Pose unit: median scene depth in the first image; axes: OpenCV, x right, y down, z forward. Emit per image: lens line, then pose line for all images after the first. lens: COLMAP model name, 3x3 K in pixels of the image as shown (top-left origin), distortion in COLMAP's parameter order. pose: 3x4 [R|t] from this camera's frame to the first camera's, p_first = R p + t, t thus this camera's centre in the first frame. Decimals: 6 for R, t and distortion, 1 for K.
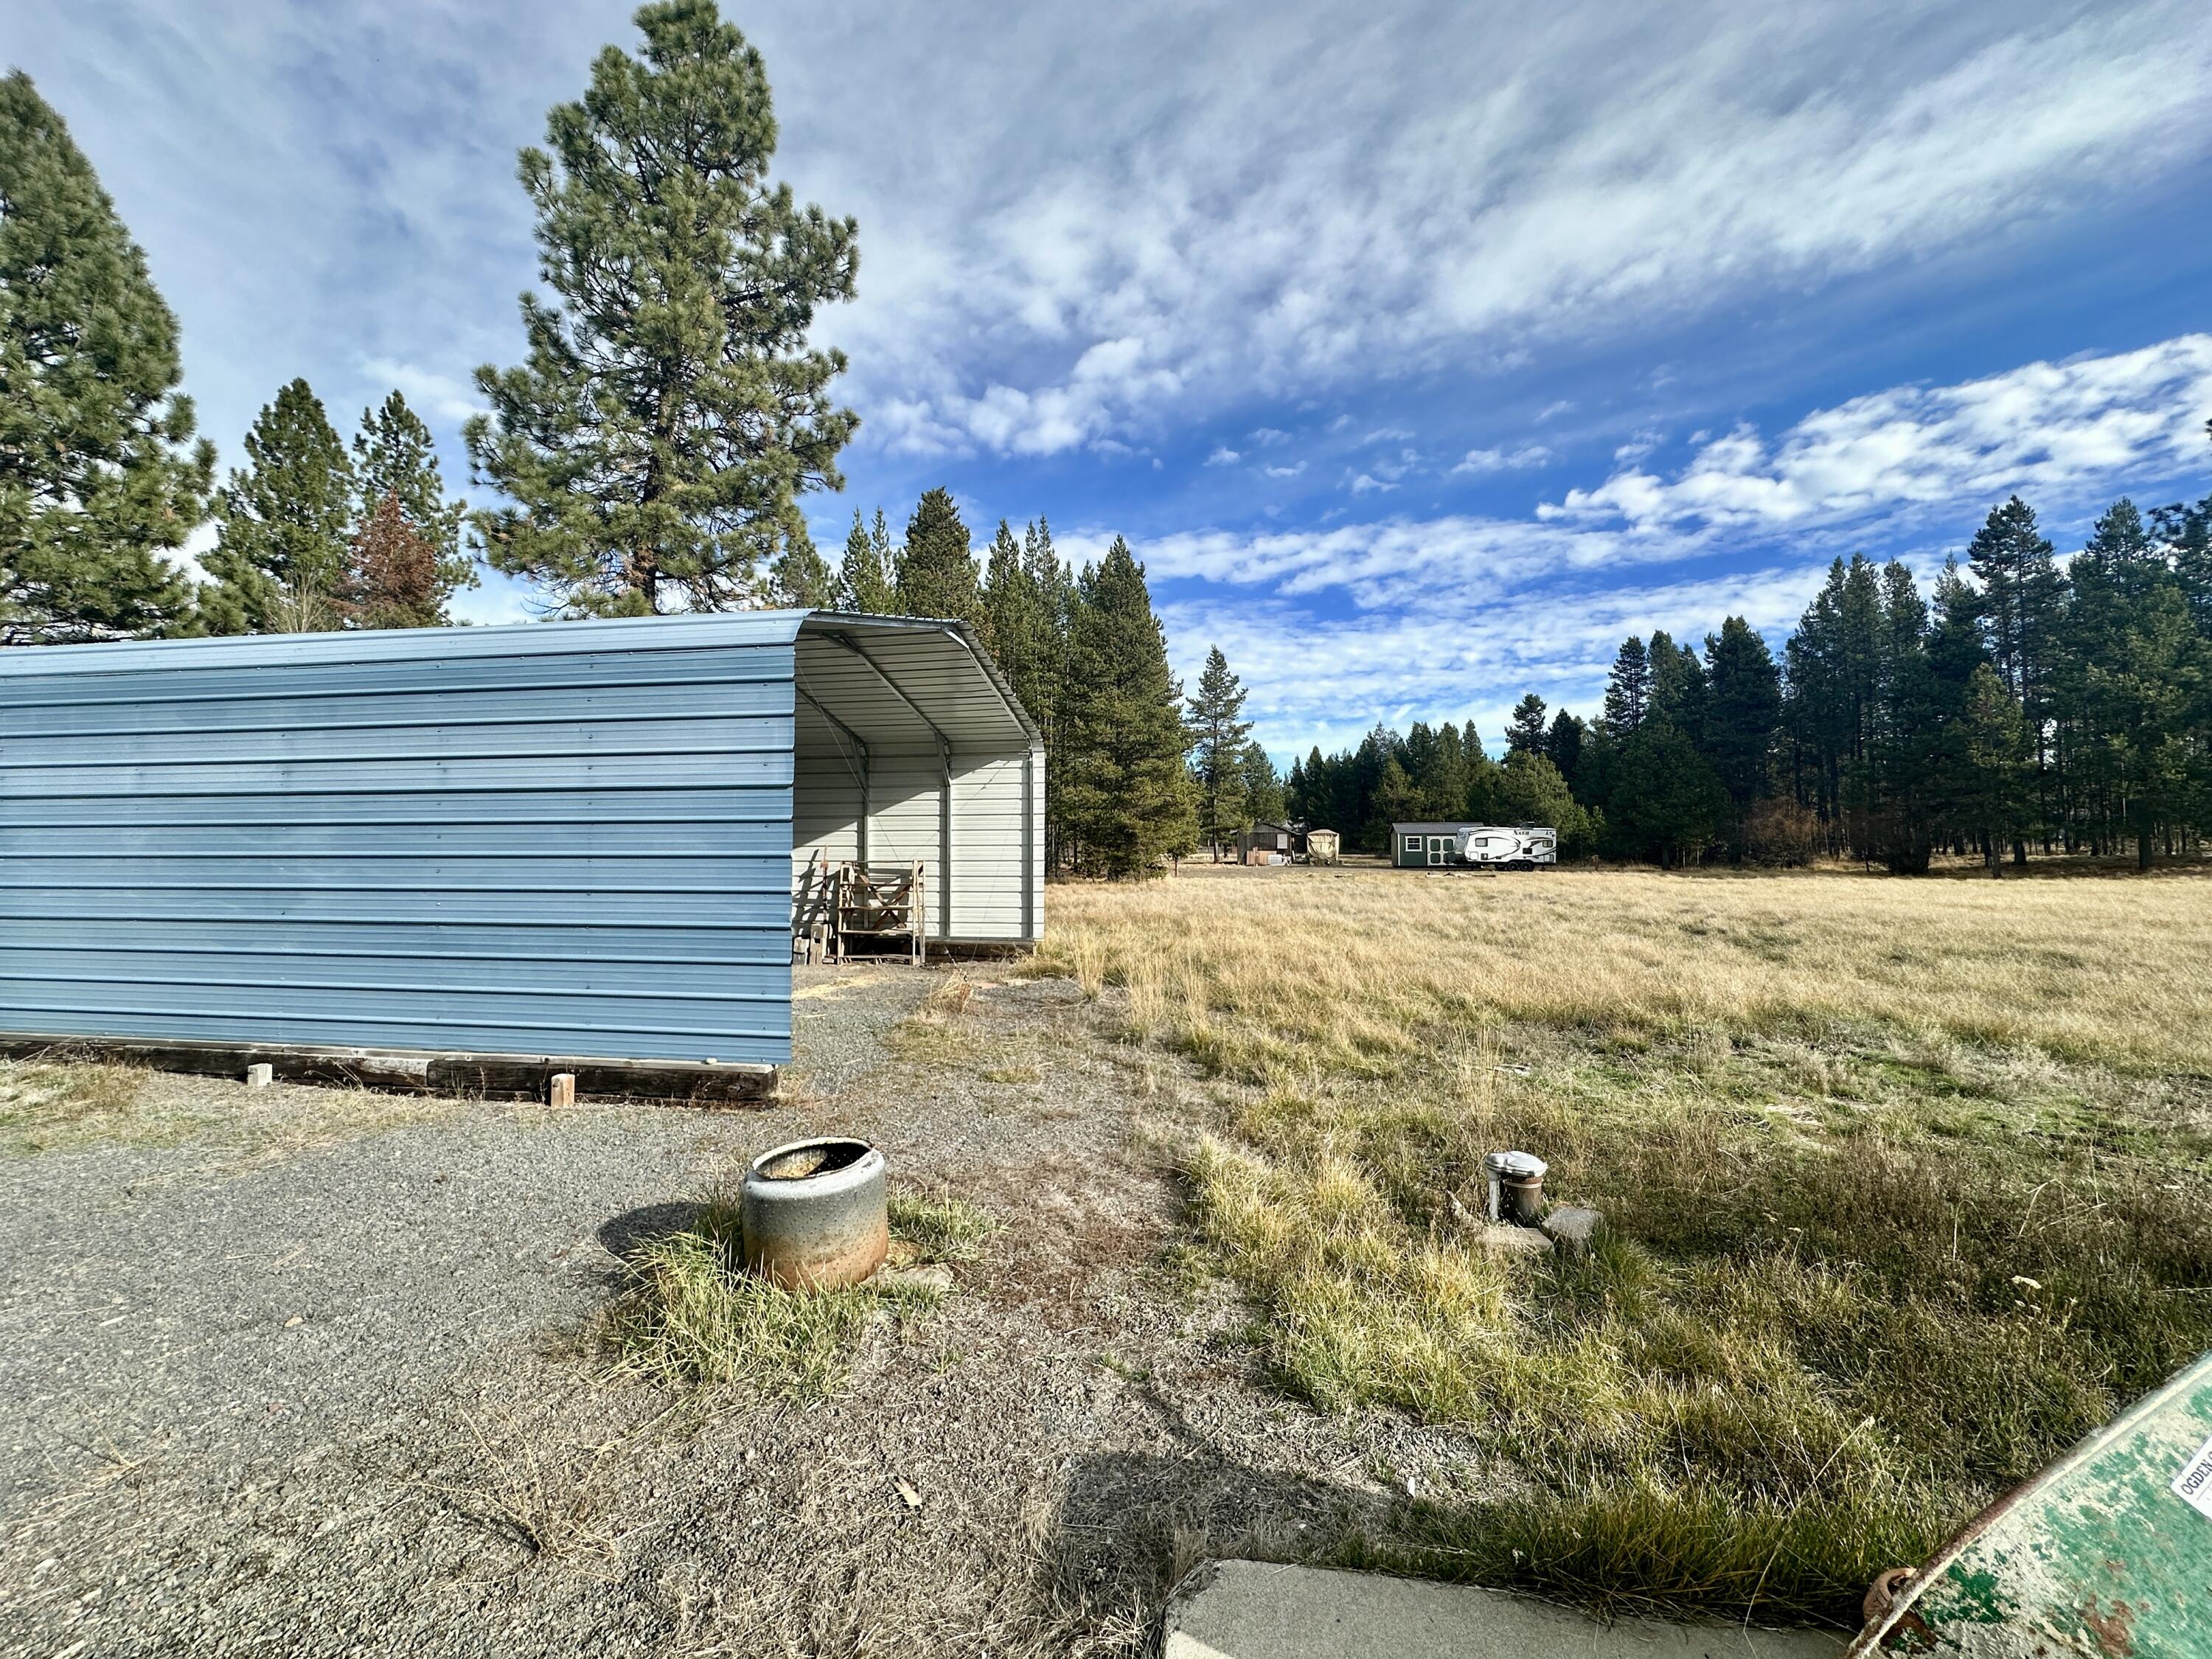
lens RADIAL K [[904.8, 0, 1106.0], [0, 904.8, 829.5], [0, 0, 1]] dist [-0.001333, -0.000101]
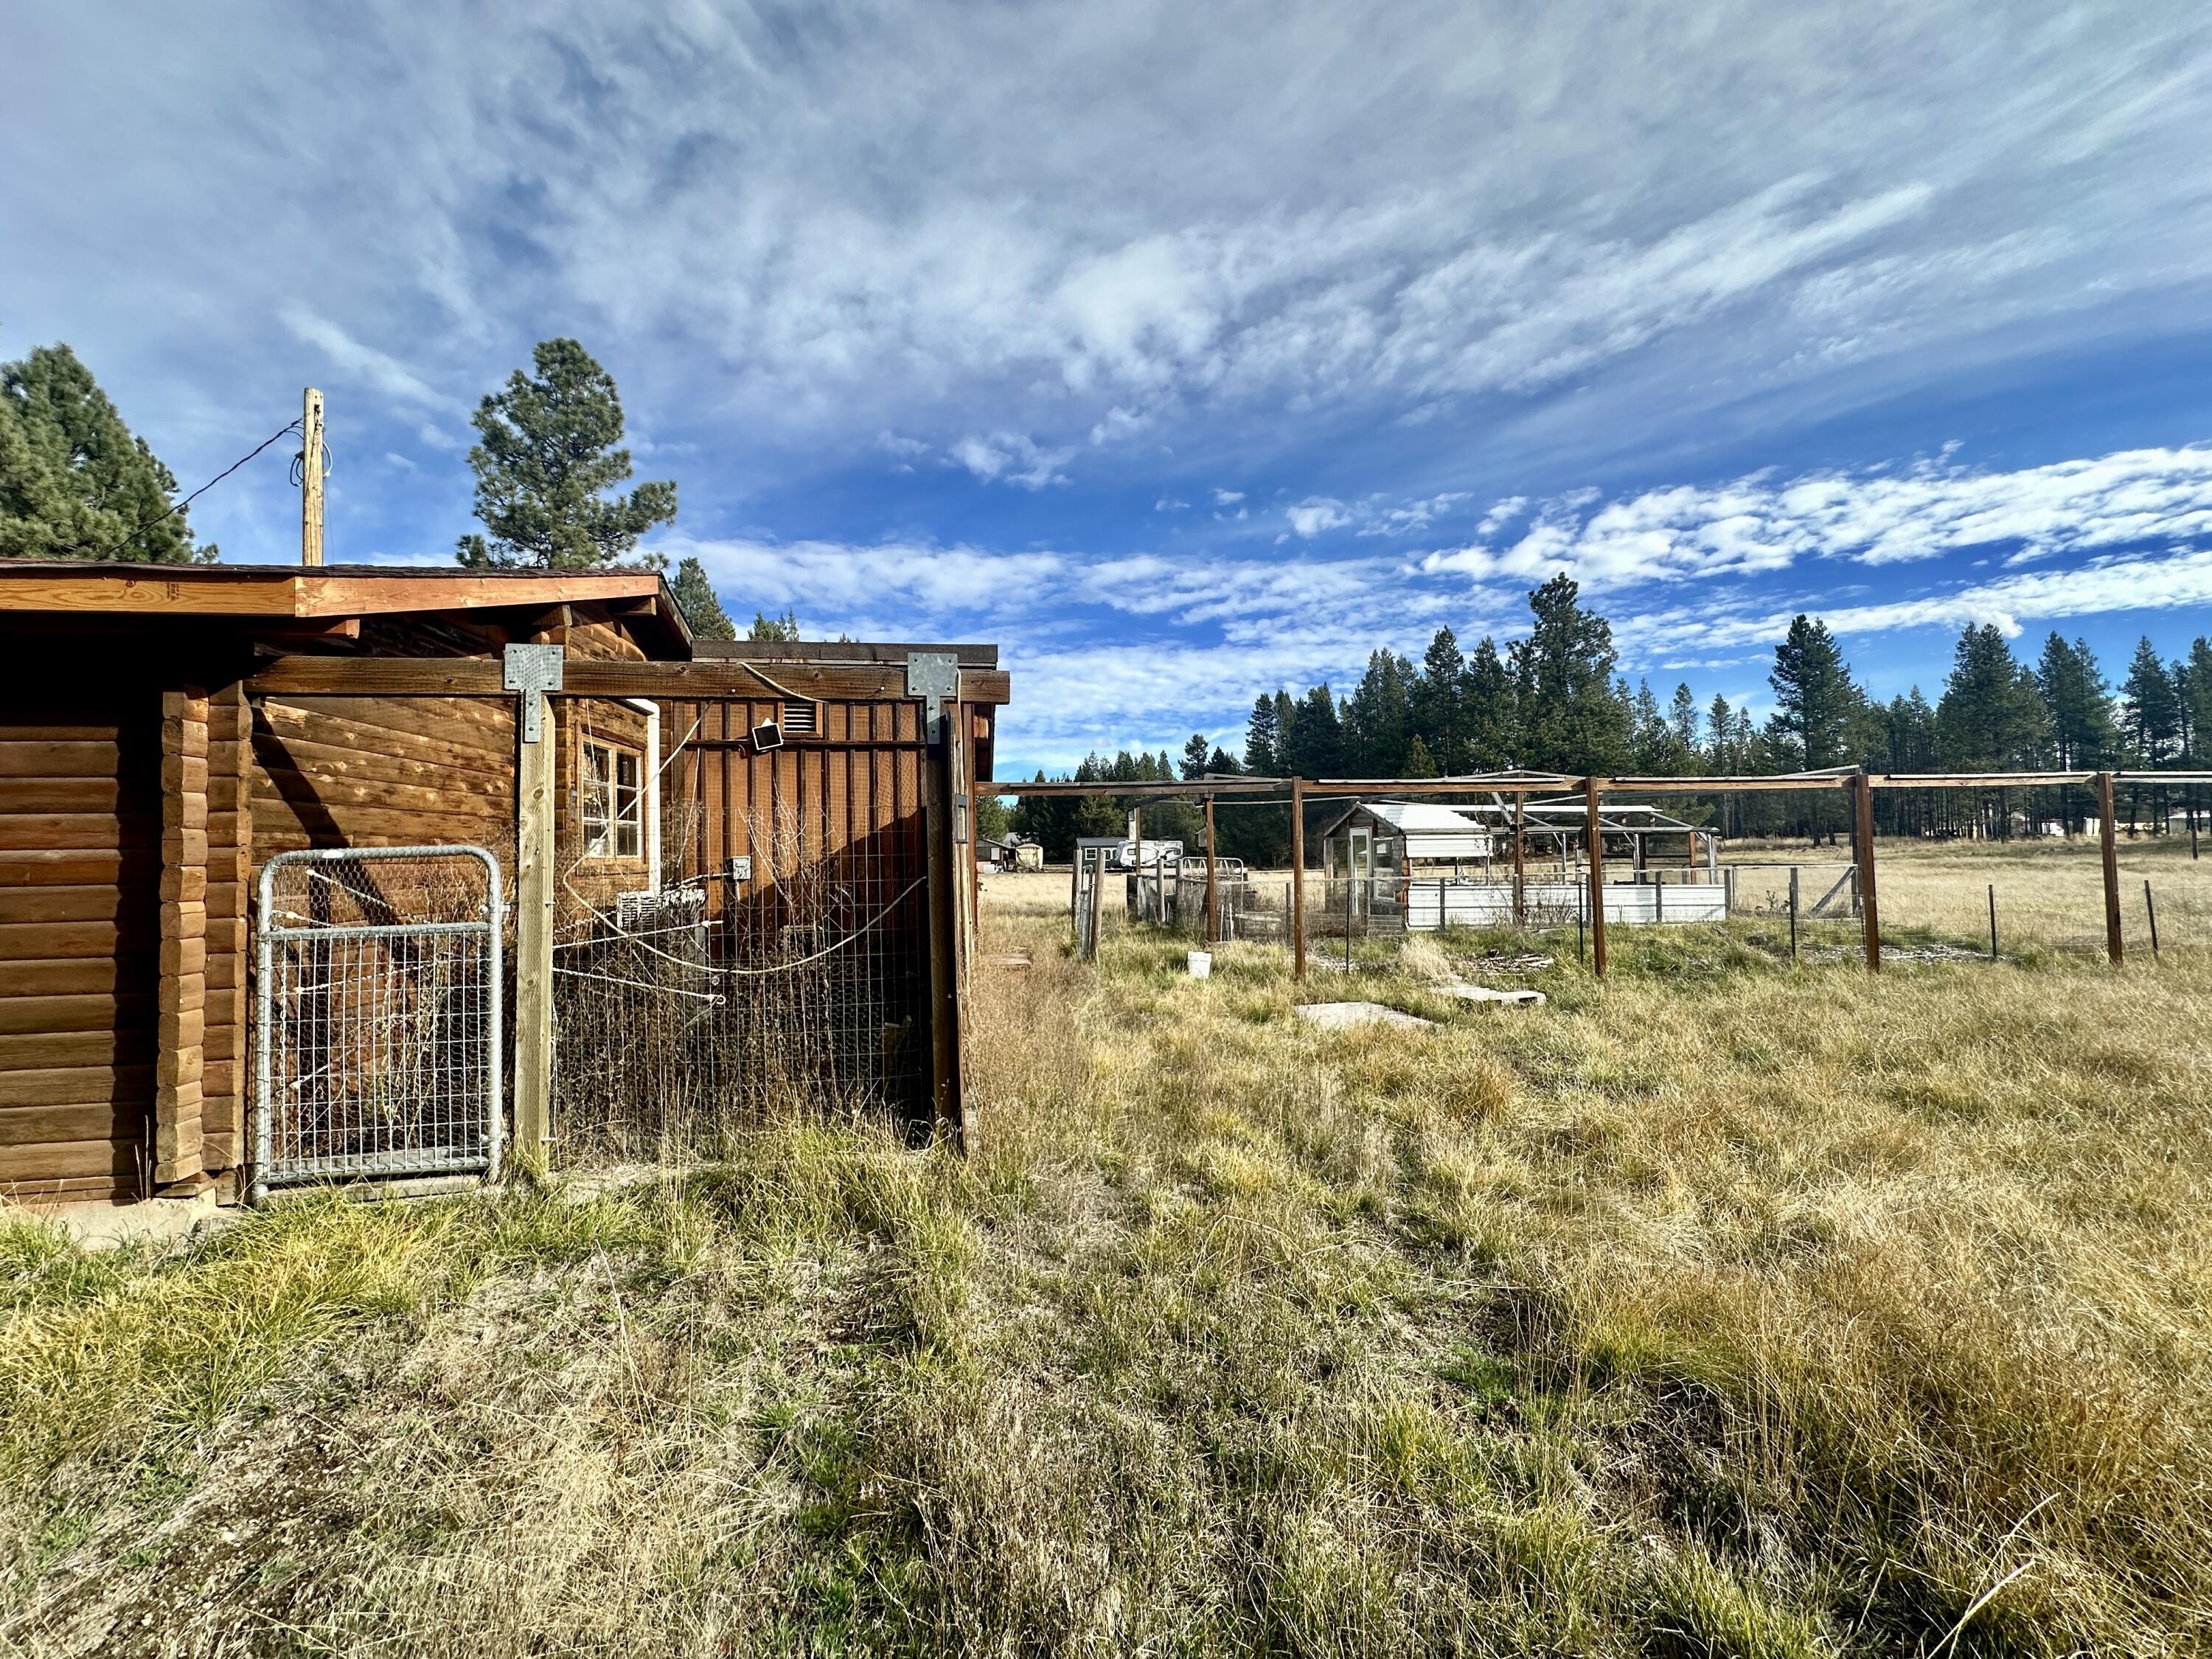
lens RADIAL K [[904.8, 0, 1106.0], [0, 904.8, 829.5], [0, 0, 1]] dist [-0.001333, -0.000101]
pose [[0.963300, -0.007810, 0.268315, 0.008891], [0.011908, 0.999836, -0.013647, -0.001153], [-0.268164, 0.016341, 0.963235, -0.209715]]
